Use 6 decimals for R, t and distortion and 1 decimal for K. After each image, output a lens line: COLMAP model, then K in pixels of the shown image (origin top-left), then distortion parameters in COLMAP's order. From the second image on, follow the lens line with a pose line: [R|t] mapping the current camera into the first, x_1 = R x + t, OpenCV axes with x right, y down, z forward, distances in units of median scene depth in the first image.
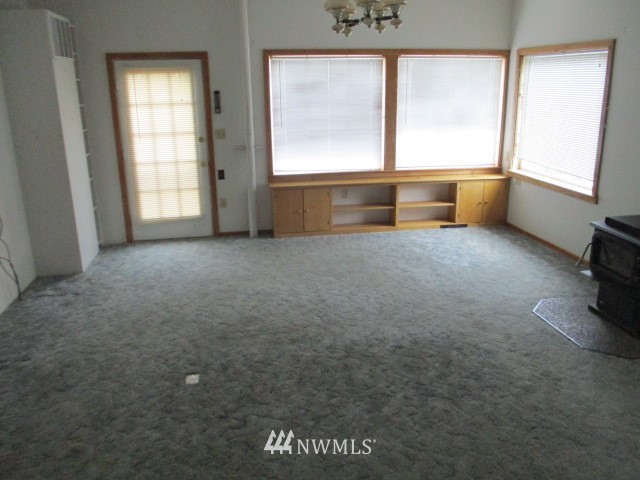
lens RADIAL K [[554.8, 0, 319.0], [0, 554.8, 237.3], [0, 0, 1]] dist [-0.020541, 0.027320]
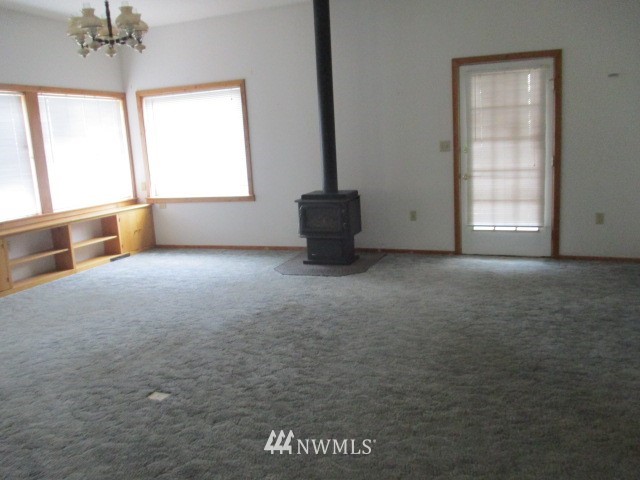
lens RADIAL K [[554.8, 0, 333.1], [0, 554.8, 238.9], [0, 0, 1]] dist [-0.020541, 0.027320]
pose [[0.519033, -0.179375, 0.835721, -0.434924], [0.290919, 0.956431, 0.024605, 0.039516], [-0.803723, 0.230357, 0.548603, 0.120915]]
